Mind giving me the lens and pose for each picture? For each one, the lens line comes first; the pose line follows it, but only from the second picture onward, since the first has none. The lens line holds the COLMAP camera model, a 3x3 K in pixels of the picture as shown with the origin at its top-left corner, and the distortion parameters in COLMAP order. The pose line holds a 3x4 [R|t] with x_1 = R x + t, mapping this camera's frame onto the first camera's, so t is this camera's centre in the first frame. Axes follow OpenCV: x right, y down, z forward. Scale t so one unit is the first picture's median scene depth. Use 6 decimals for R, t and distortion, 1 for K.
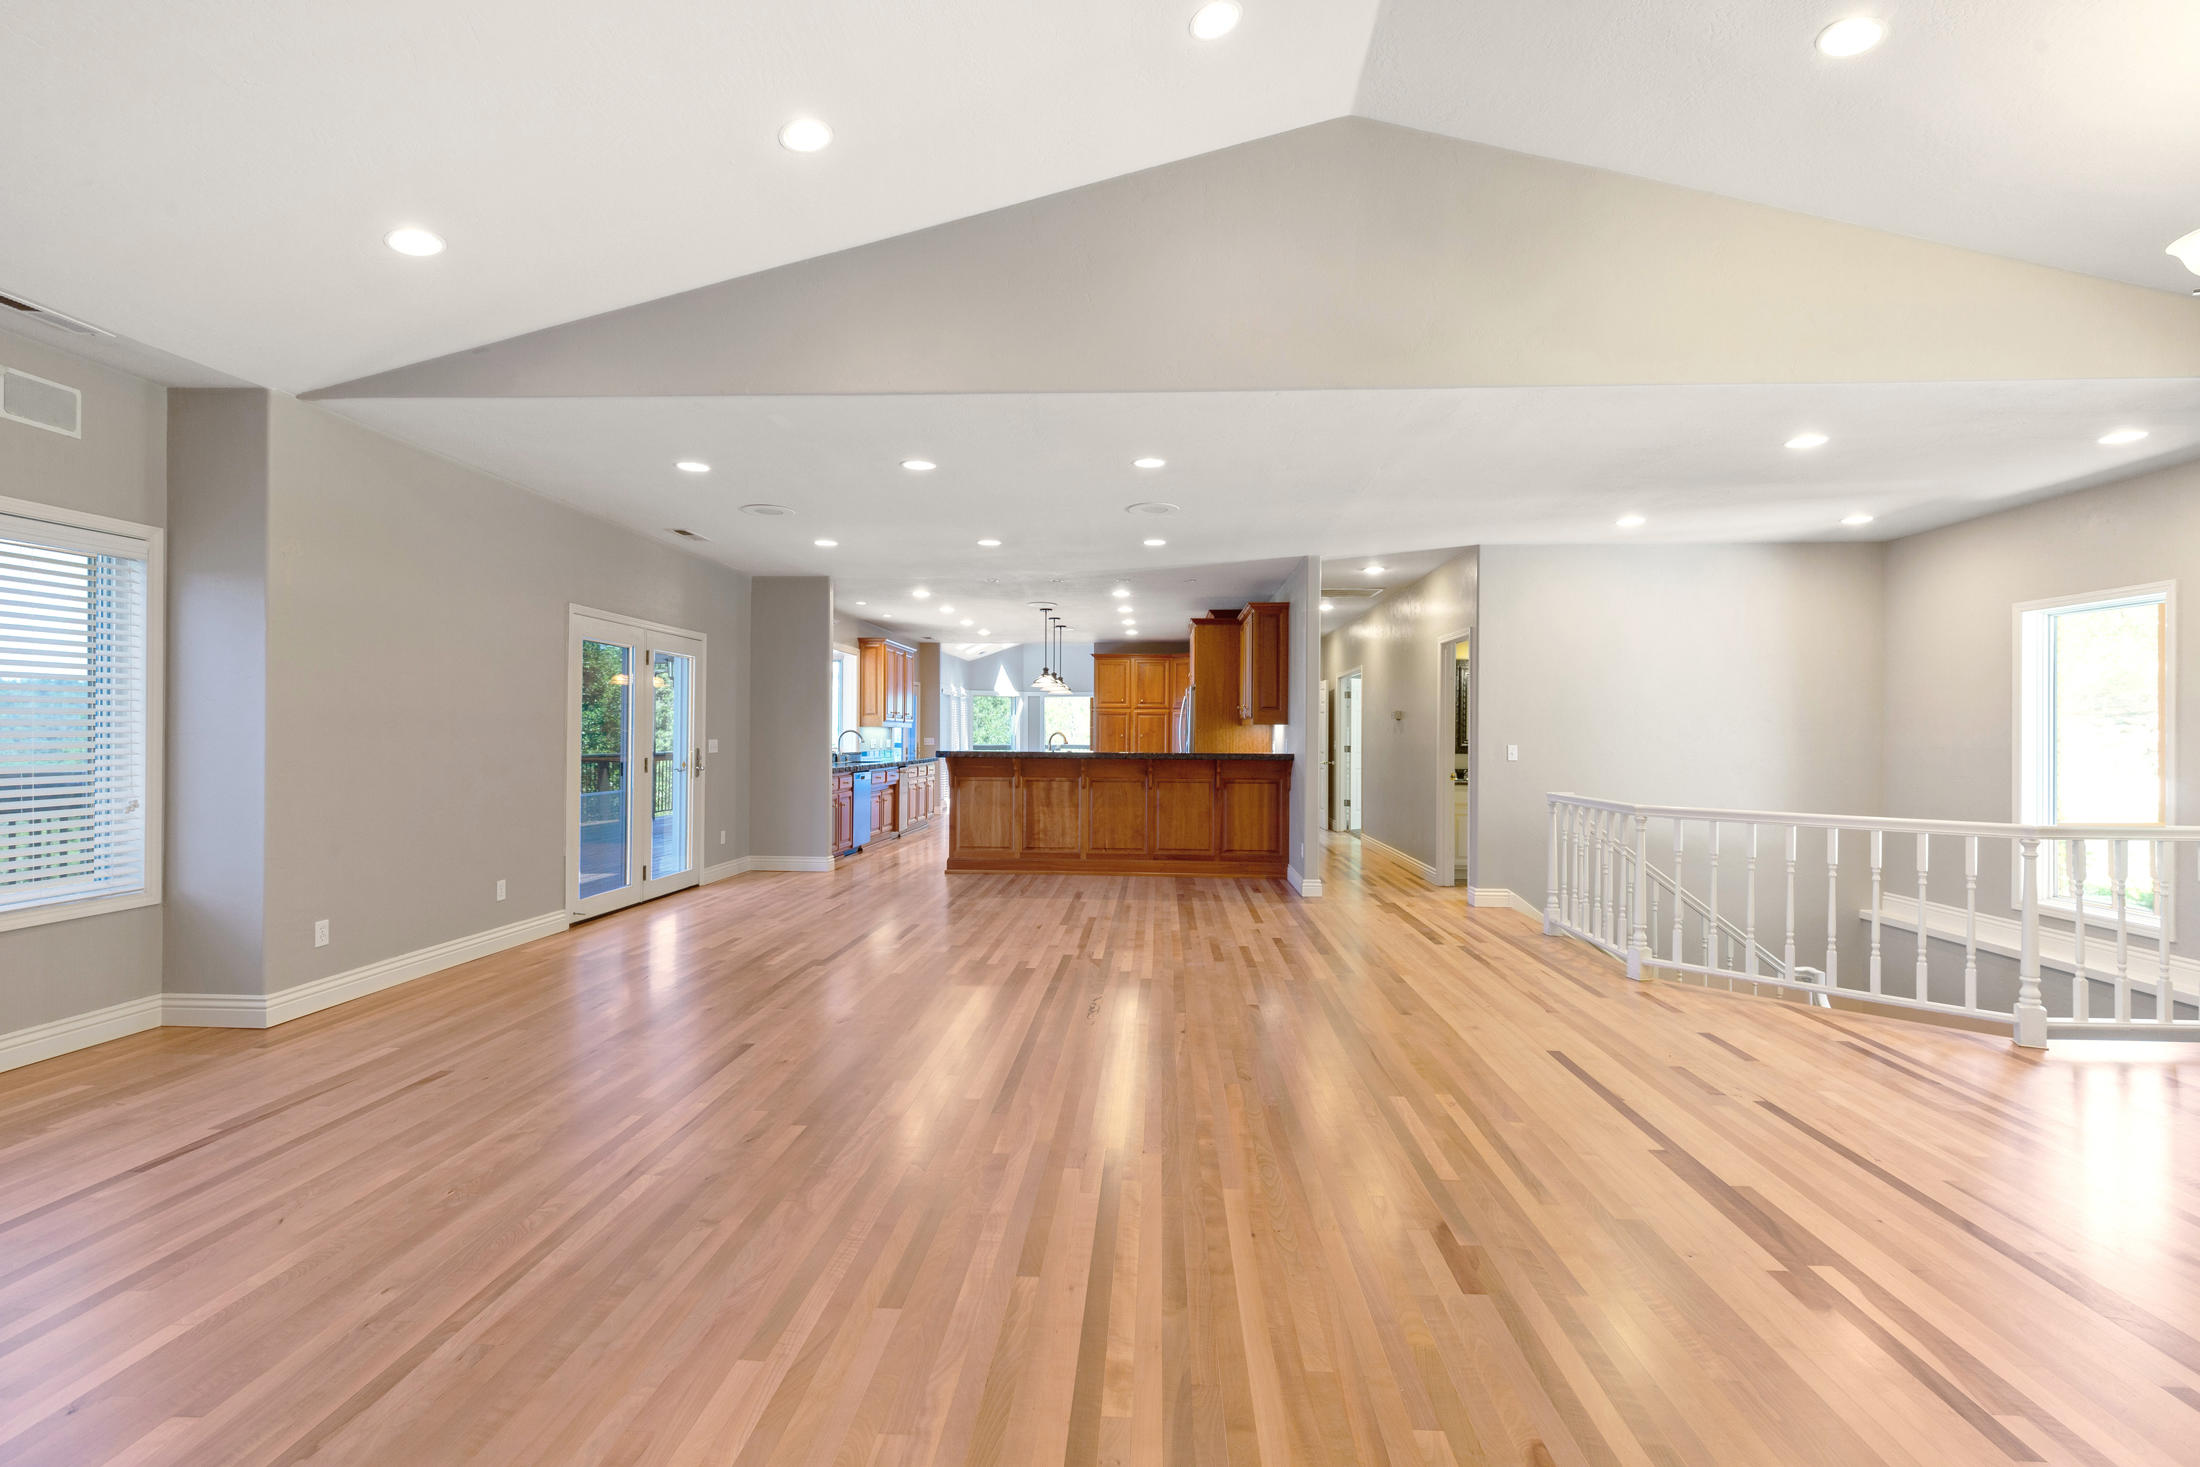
lens RADIAL K [[1003.2, 0, 1112.6], [0, 1003.2, 735.0], [0, 0, 1]] dist [0.007226, -0.000396]
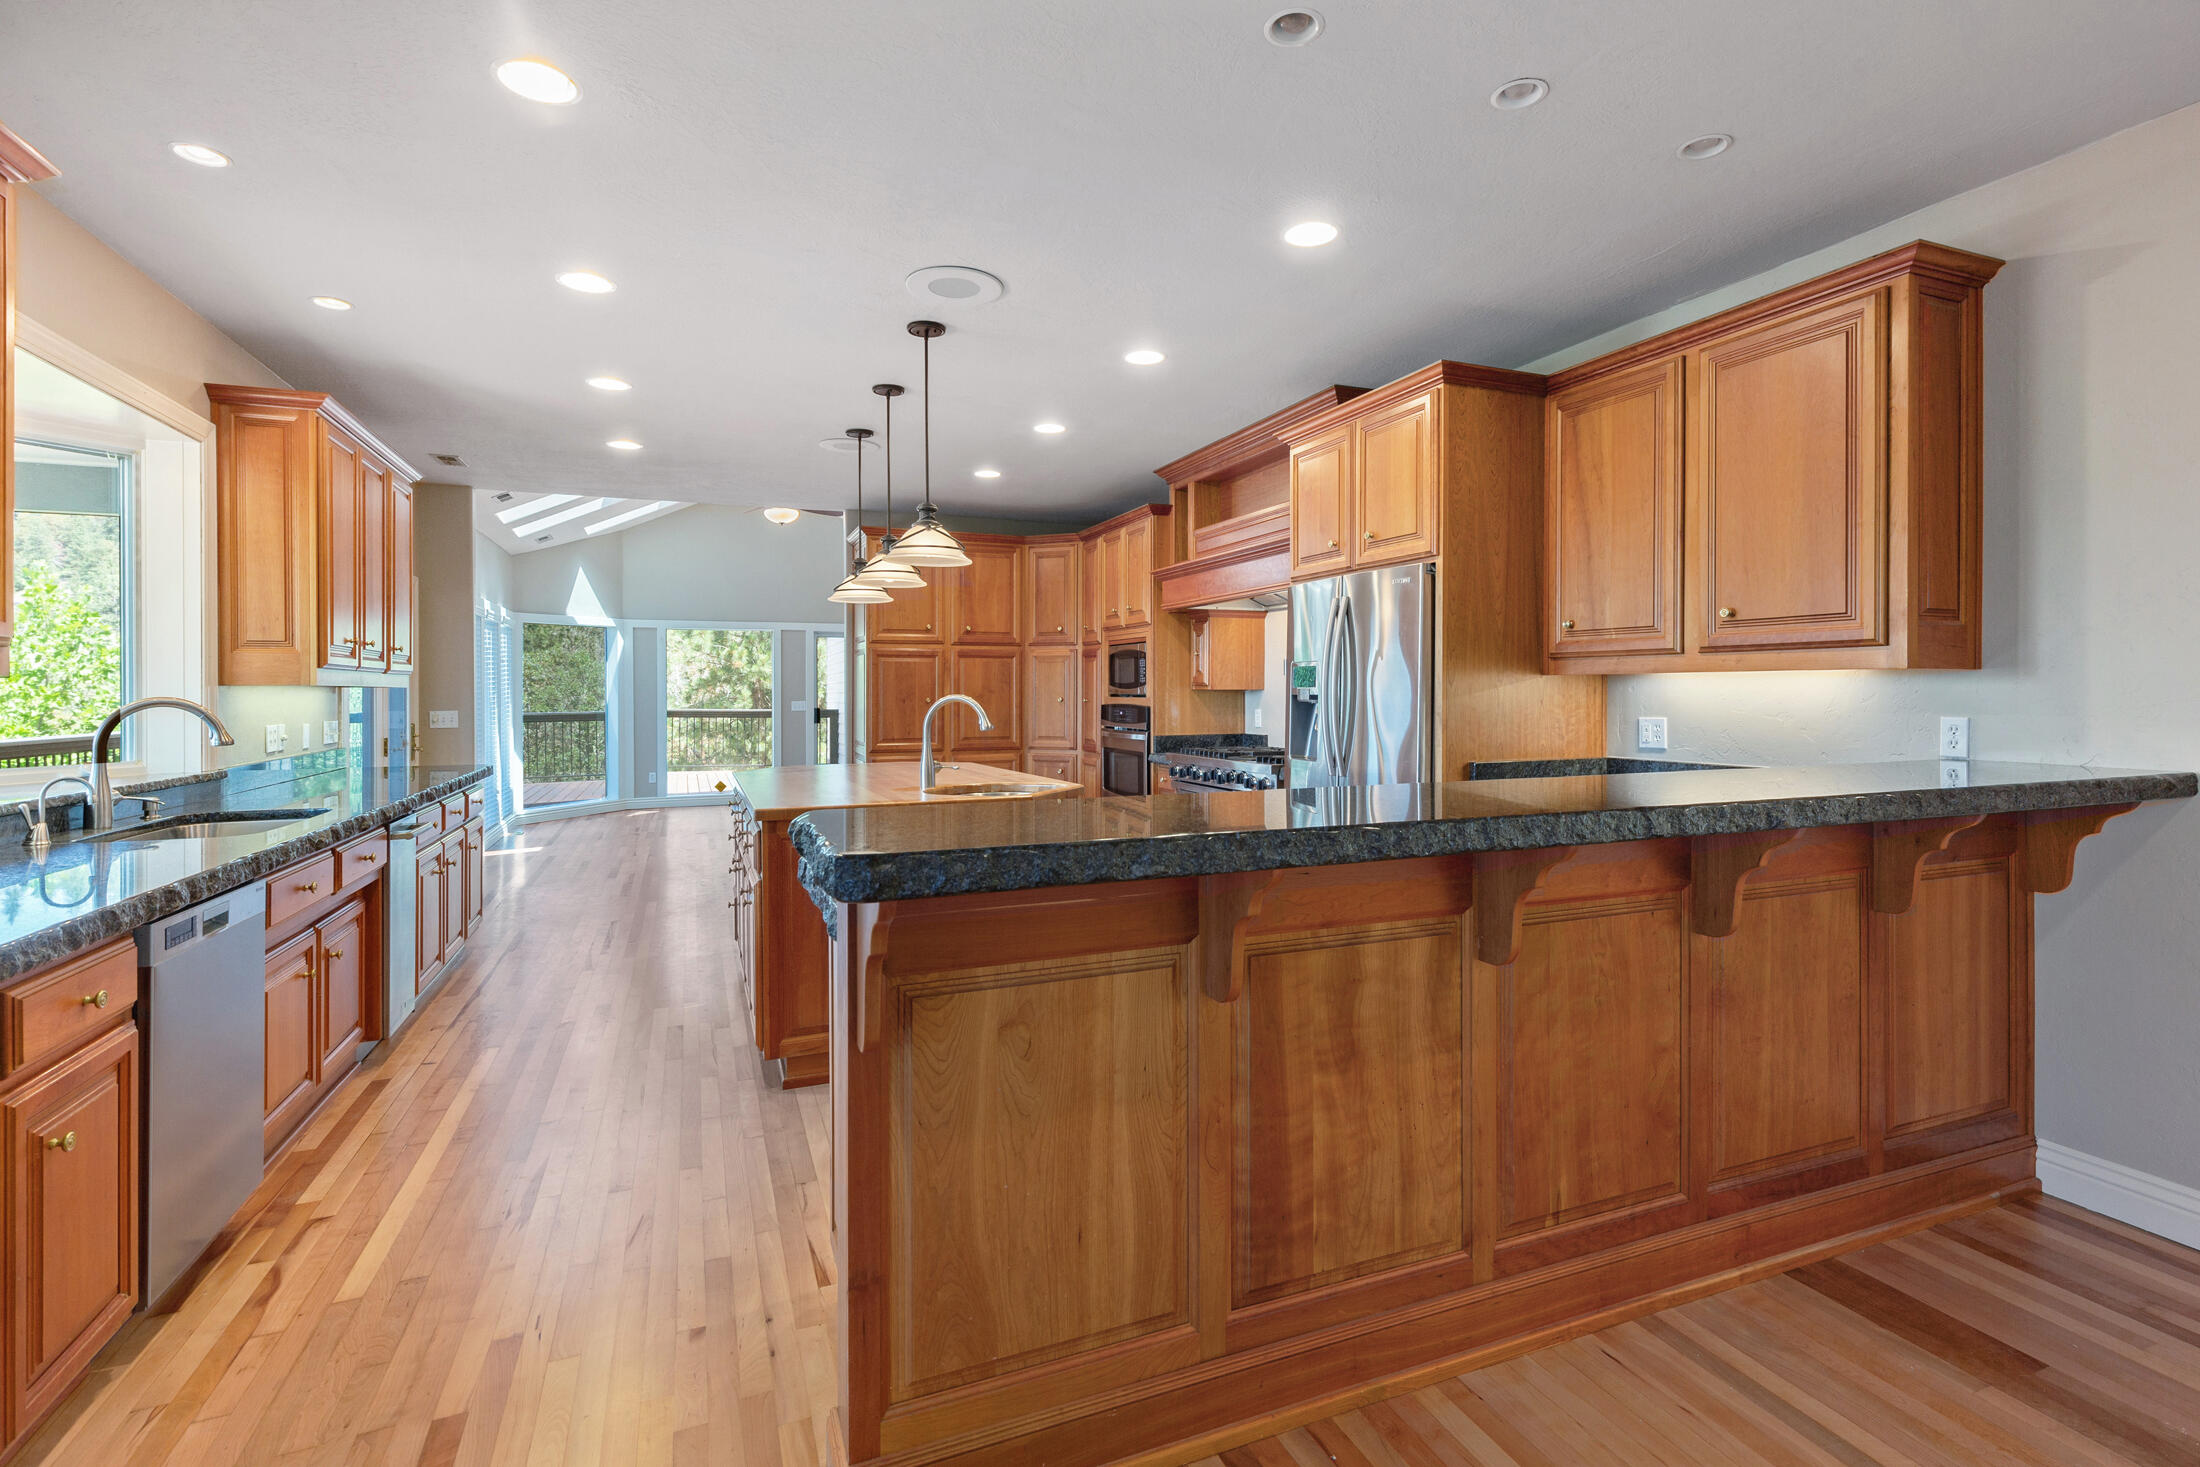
lens RADIAL K [[1003.2, 0, 1082.7], [0, 1003.2, 689.6], [0, 0, 1]] dist [0.007226, -0.000396]
pose [[0.905511, -0.011923, 0.424155, -0.155704], [0.011964, 0.999925, 0.002566, -0.005093], [-0.424154, 0.002751, 0.905586, 0.658292]]
